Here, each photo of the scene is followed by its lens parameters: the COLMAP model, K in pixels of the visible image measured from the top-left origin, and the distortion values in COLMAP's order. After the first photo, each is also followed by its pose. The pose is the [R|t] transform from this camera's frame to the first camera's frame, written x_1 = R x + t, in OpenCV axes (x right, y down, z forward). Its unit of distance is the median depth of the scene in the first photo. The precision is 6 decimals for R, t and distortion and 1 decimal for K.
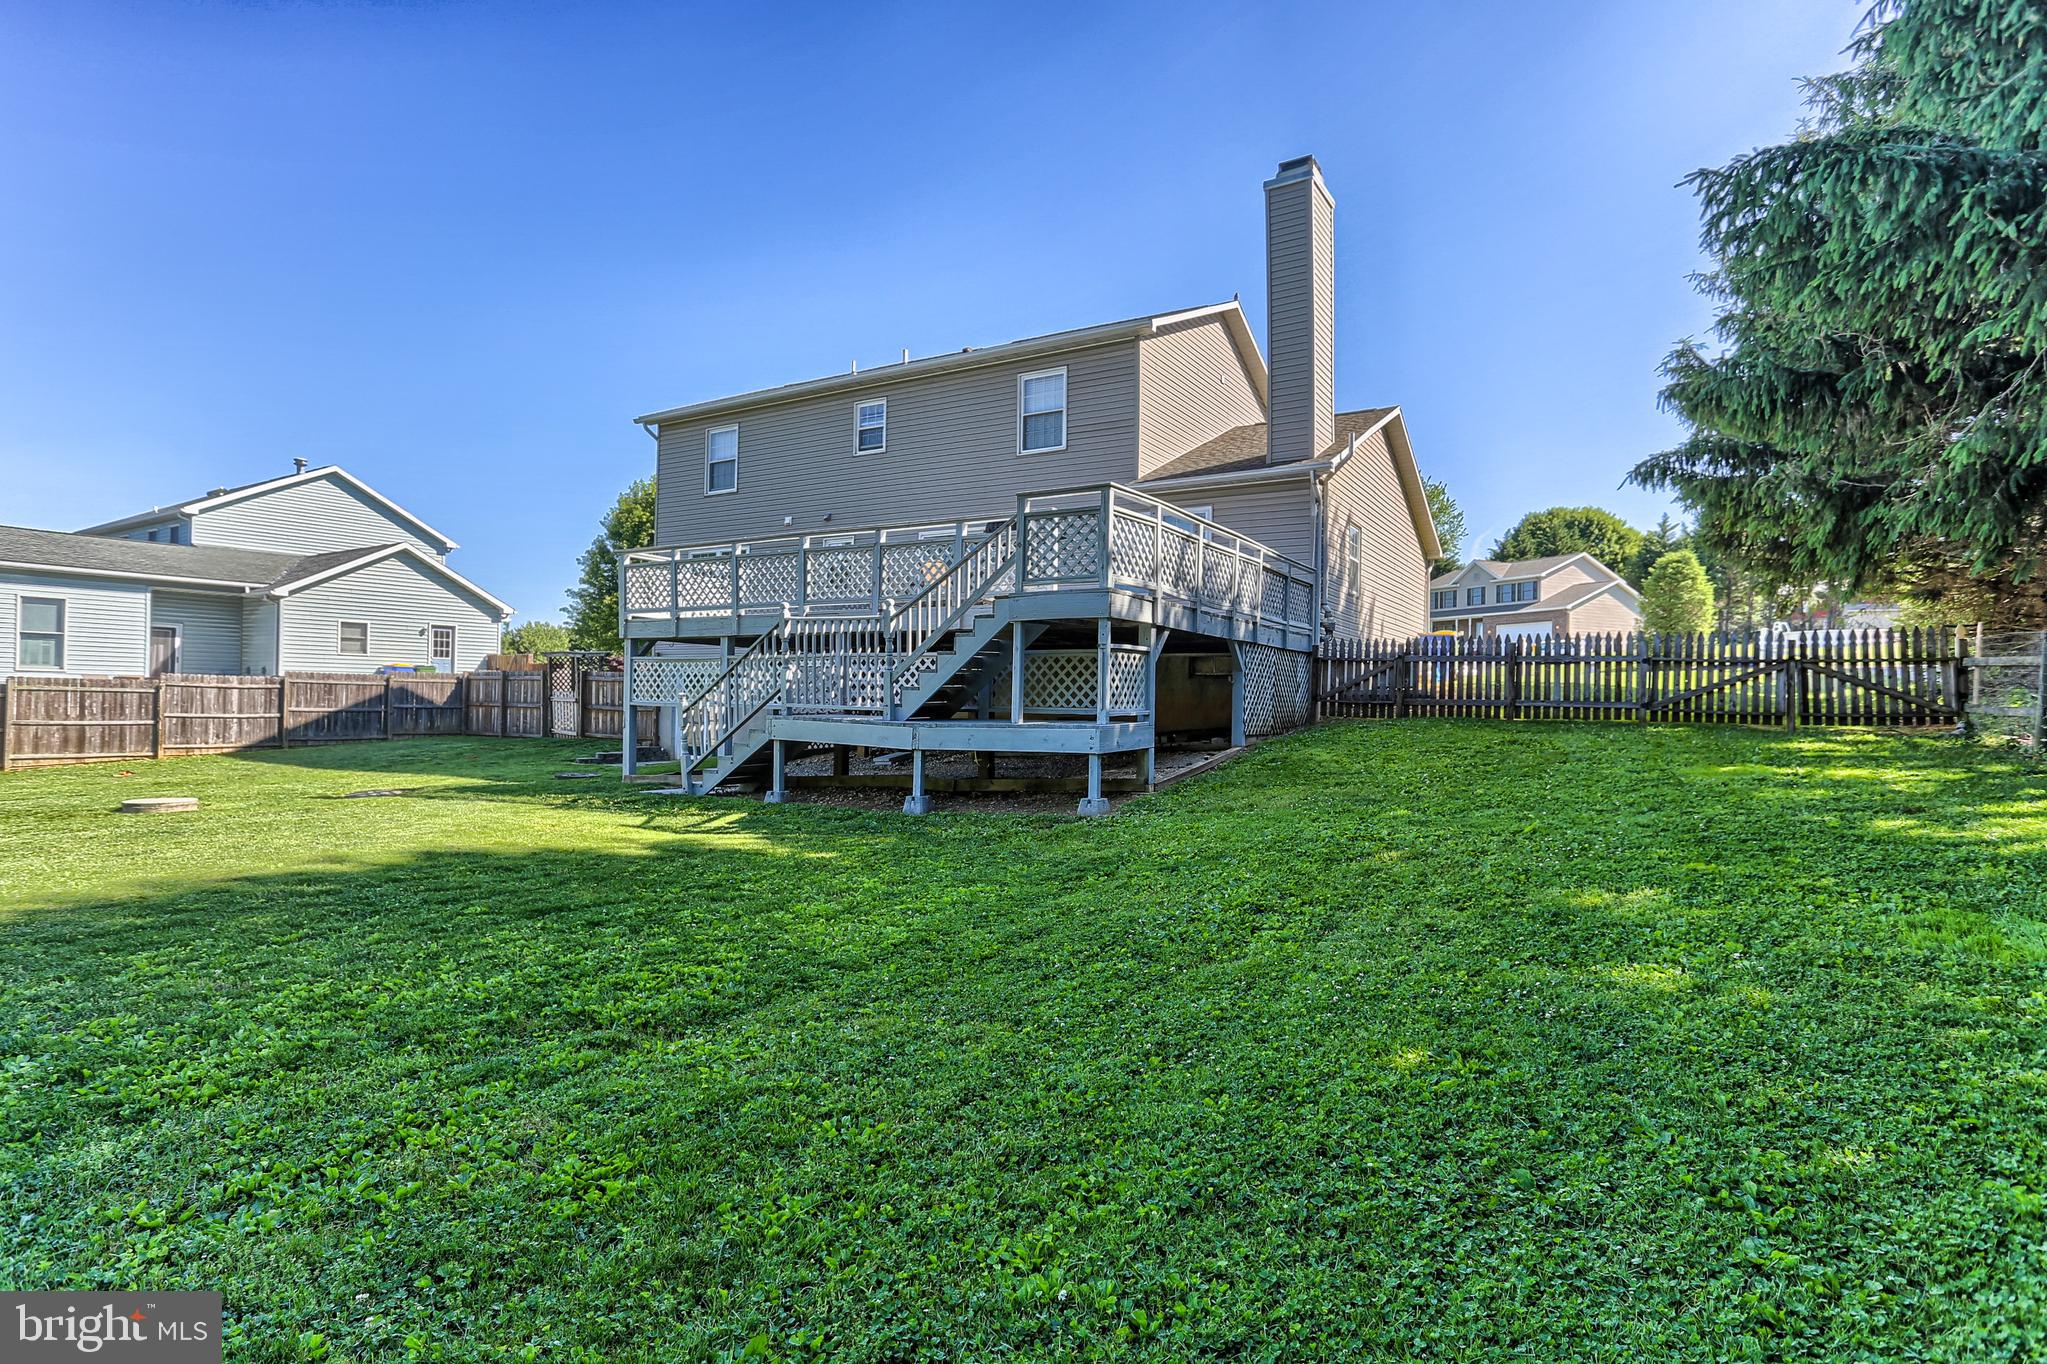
lens RADIAL K [[1024.4, 0, 1012.0], [0, 1024.4, 671.8], [0, 0, 1]] dist [-0.031029, 0.026169]
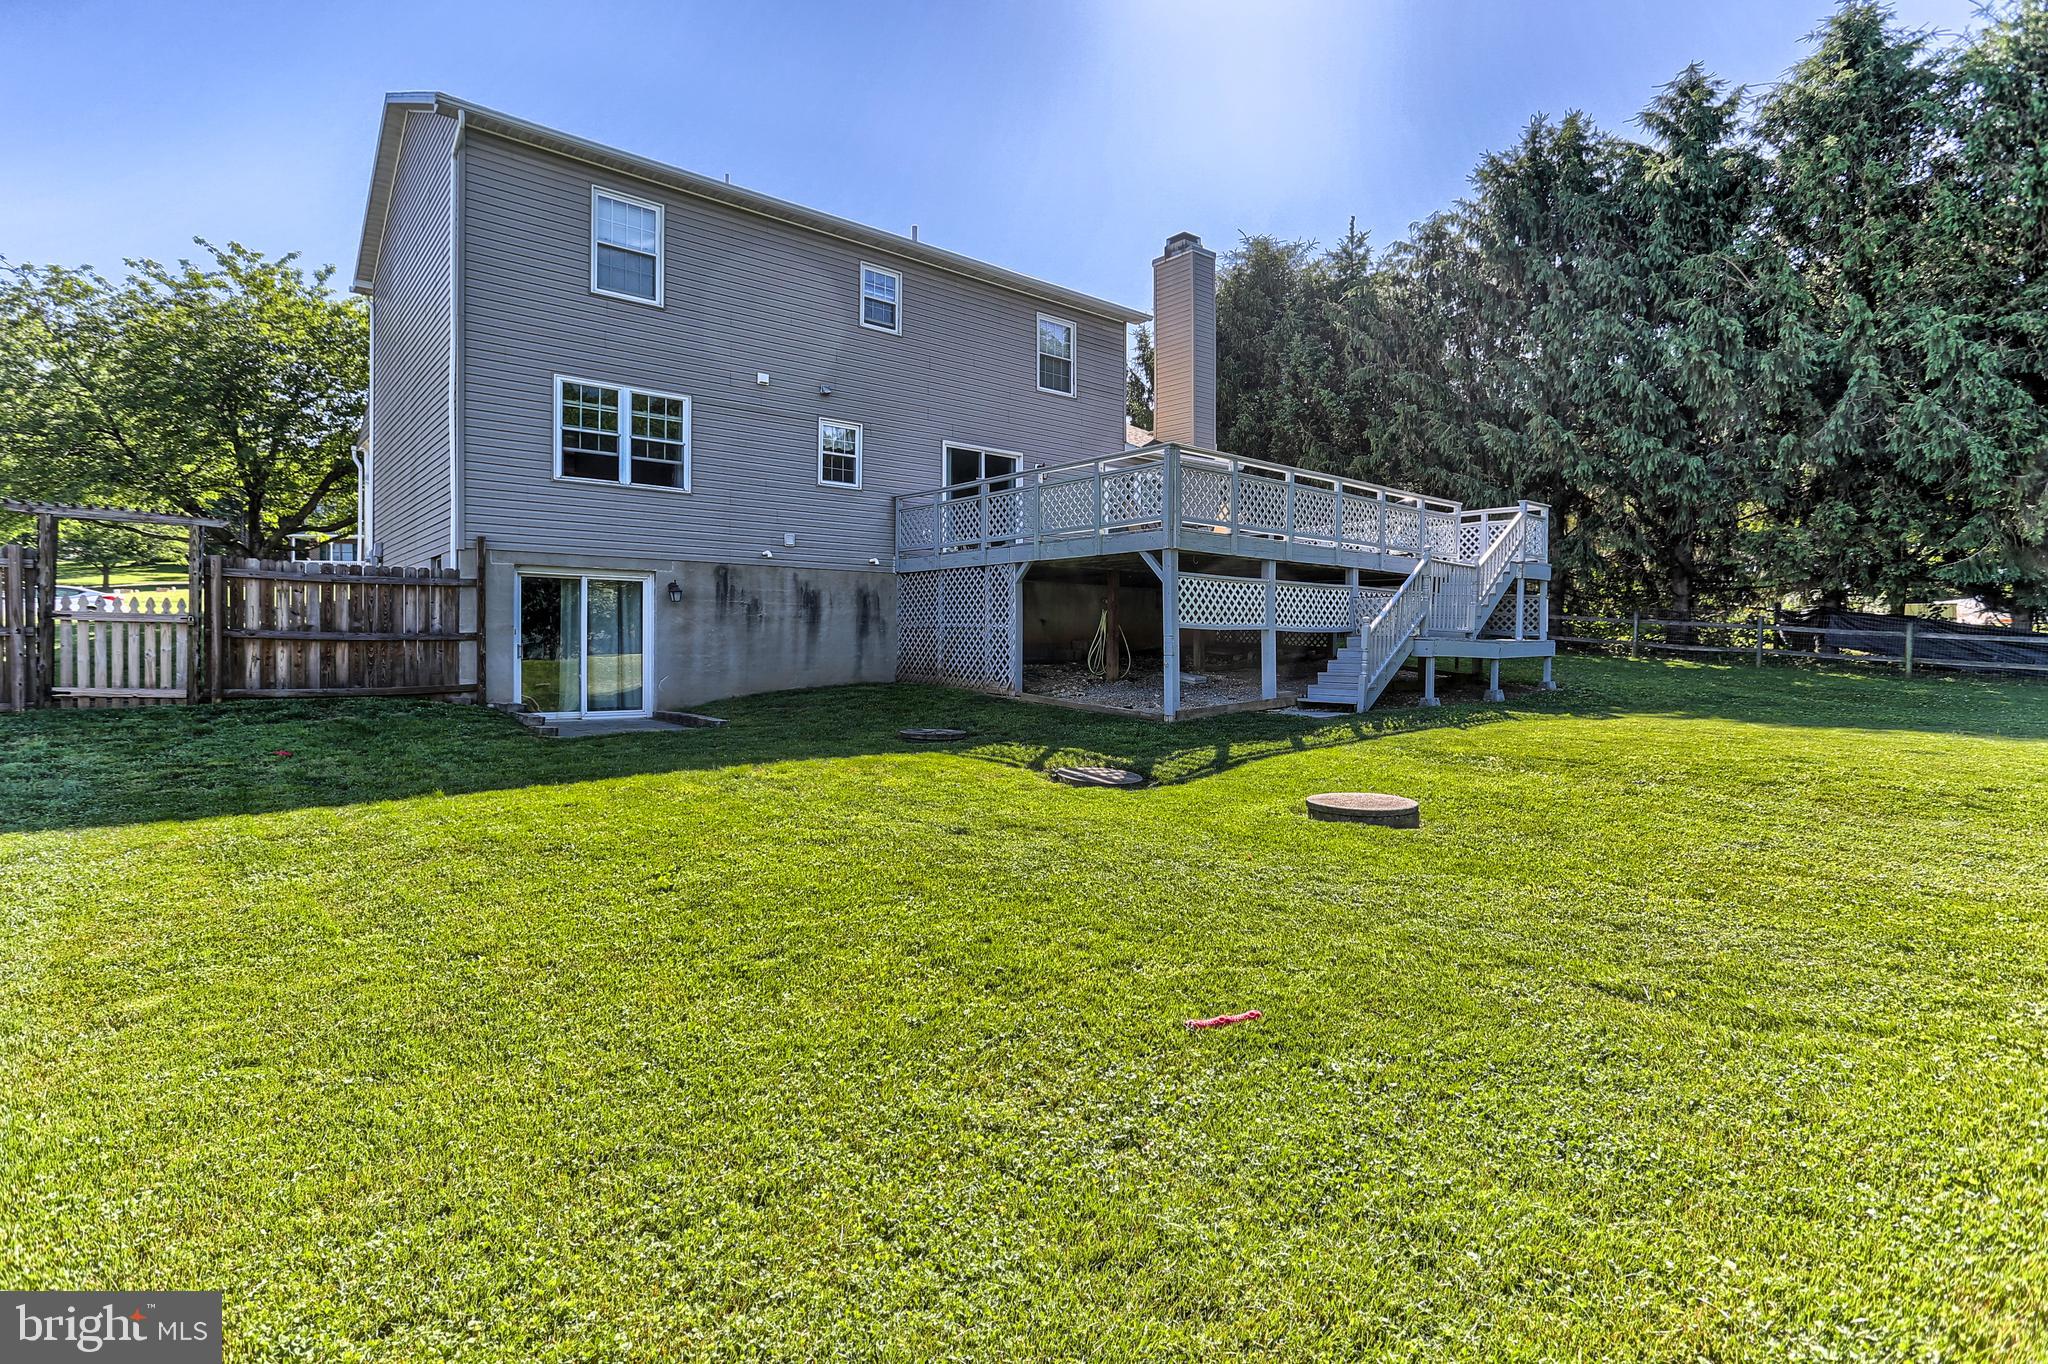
lens RADIAL K [[1024.9, 0, 1012.5], [0, 1024.9, 671.8], [0, 0, 1]] dist [-0.031029, 0.026169]
pose [[0.327804, -0.038879, 0.943945, -0.910099], [-0.028021, 0.998313, 0.050849, 0.021135], [-0.944330, -0.043119, 0.326162, 0.611785]]
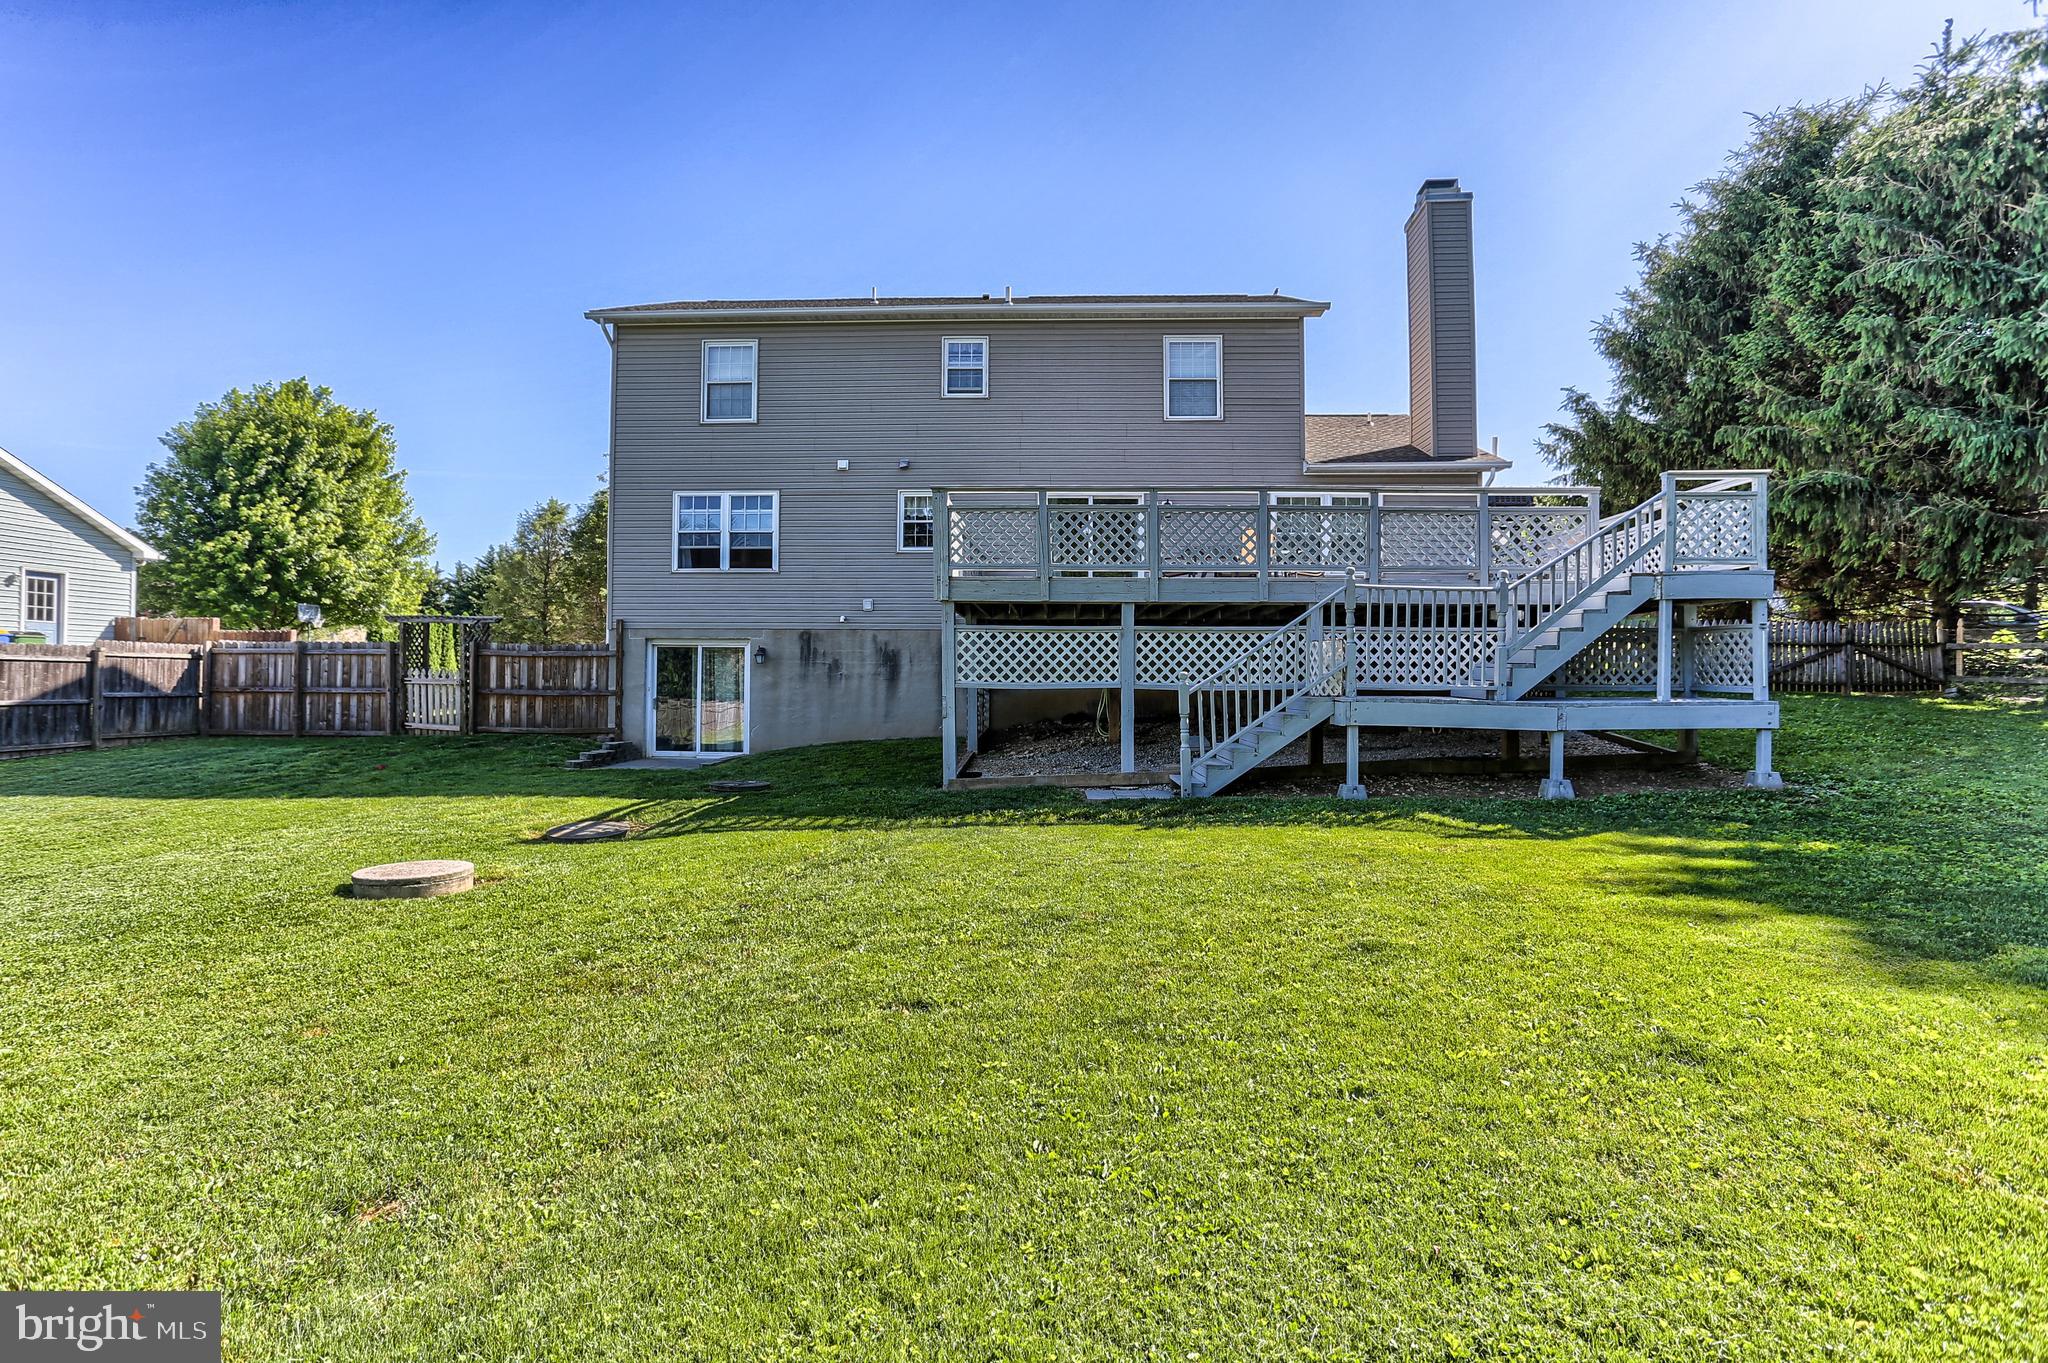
lens RADIAL K [[1024.9, 0, 1012.5], [0, 1024.9, 671.3], [0, 0, 1]] dist [-0.031029, 0.026169]
pose [[0.884590, -0.004493, 0.466347, -0.513422], [-0.005808, 0.999770, 0.020649, 0.002316], [-0.466332, -0.020975, 0.884361, 0.202325]]
